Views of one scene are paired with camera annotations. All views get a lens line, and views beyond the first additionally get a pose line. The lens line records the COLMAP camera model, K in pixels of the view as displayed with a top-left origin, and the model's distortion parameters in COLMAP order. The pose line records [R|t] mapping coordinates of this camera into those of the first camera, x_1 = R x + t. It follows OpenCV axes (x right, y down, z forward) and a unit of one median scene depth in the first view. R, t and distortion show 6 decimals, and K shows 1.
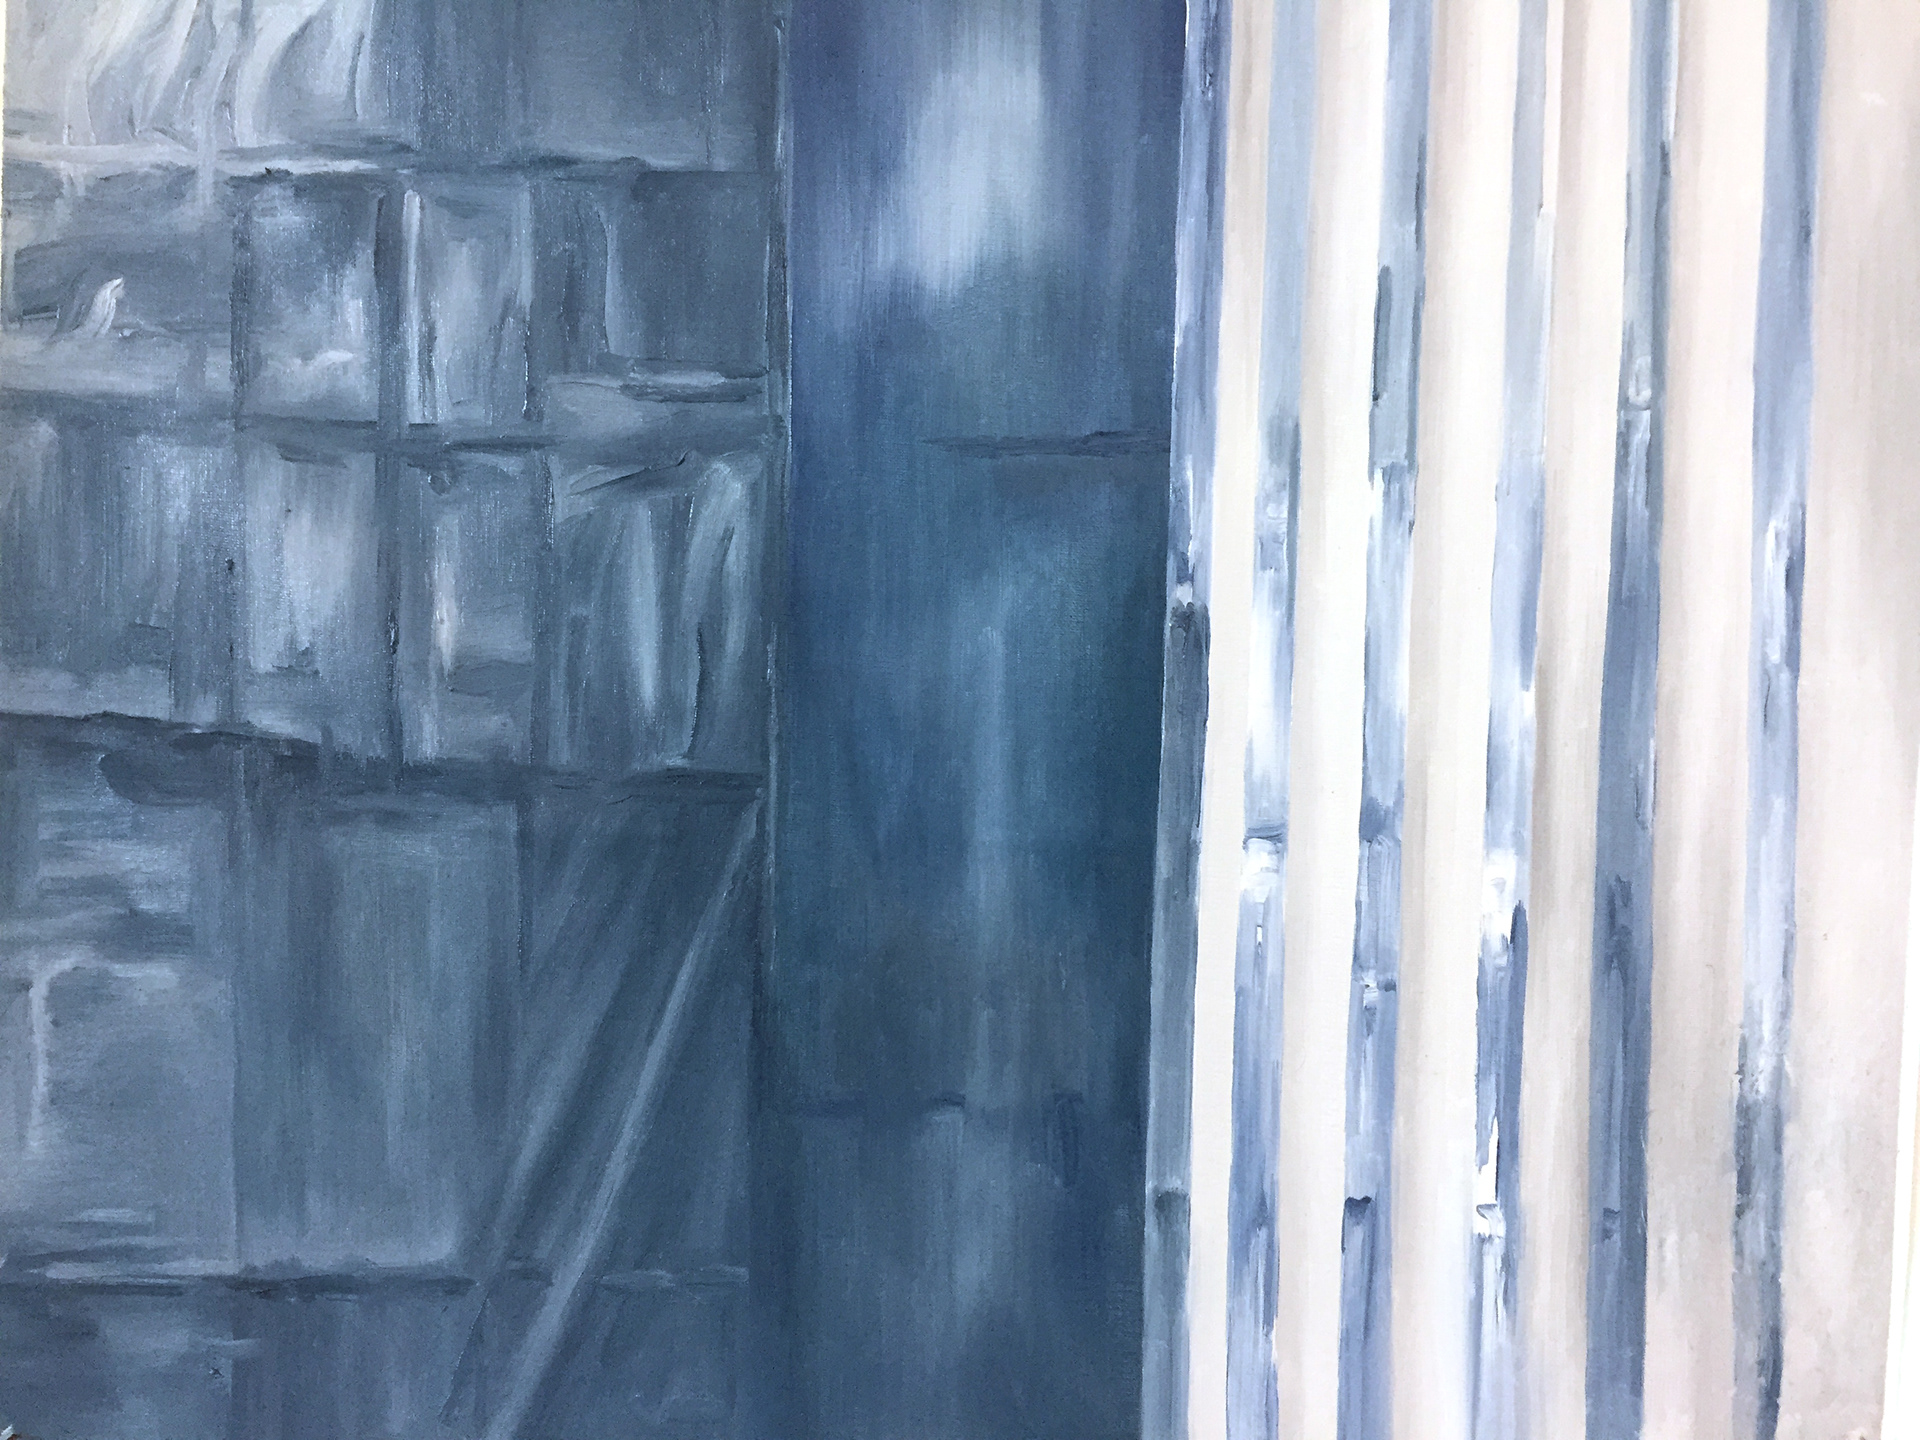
lens RADIAL K [[1750.0, 0, 986.5], [0, 1750.0, 711.1], [0, 0, 1]] dist [0.069720, -0.117931]
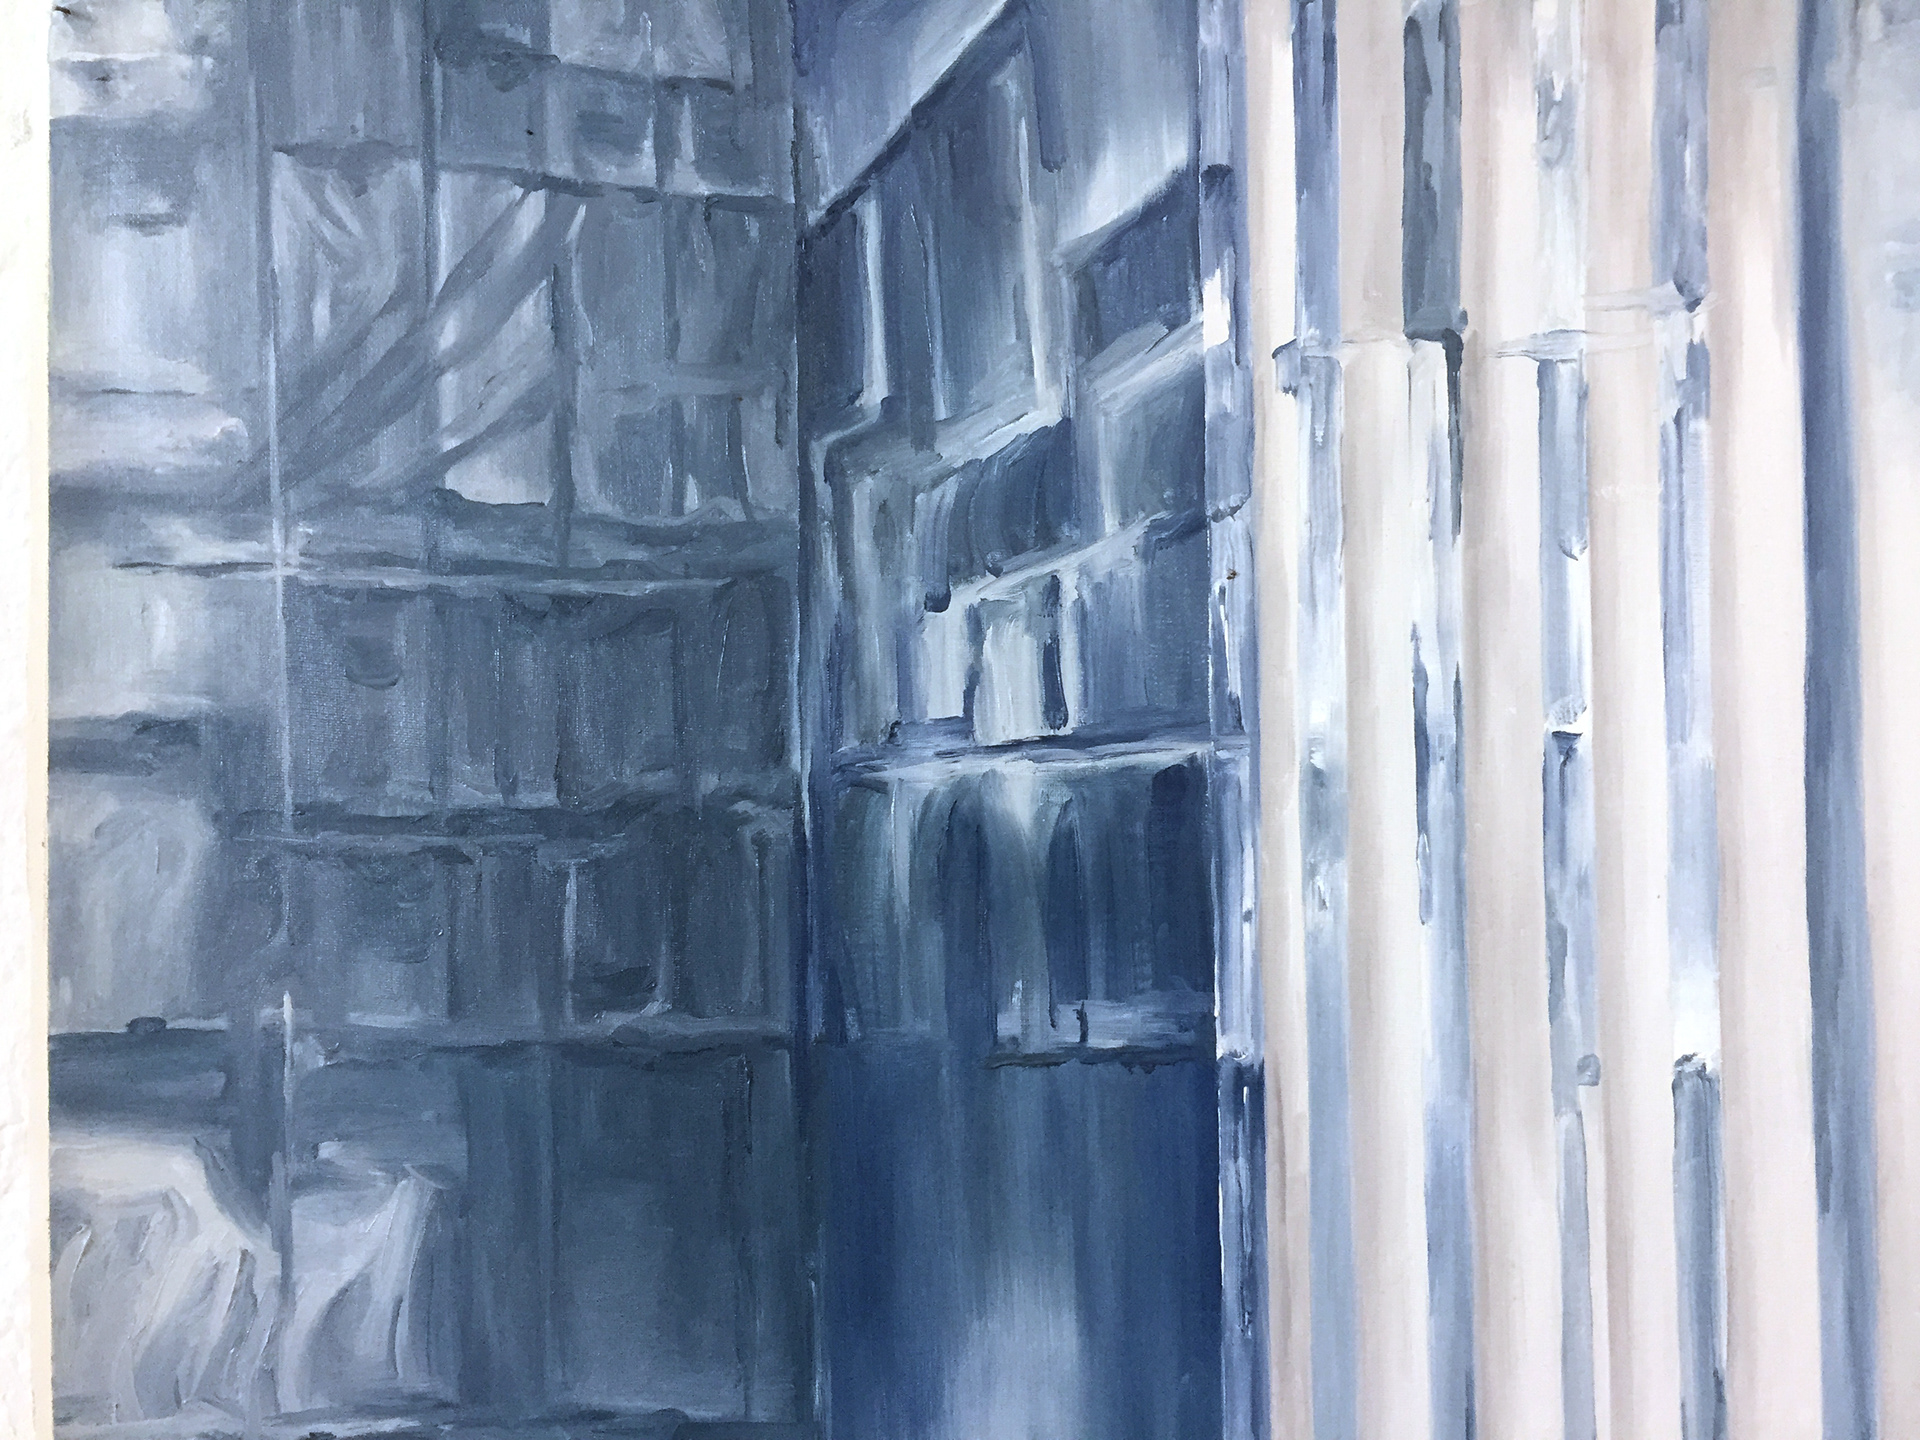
lens RADIAL K [[1750.0, 0, 986.5], [0, 1750.0, 711.1], [0, 0, 1]] dist [0.069720, -0.117931]
pose [[0.999115, -0.025527, -0.033430, 0.020874], [0.023234, 0.997464, -0.067272, -0.632645], [0.035062, 0.066435, 0.997174, -0.015527]]
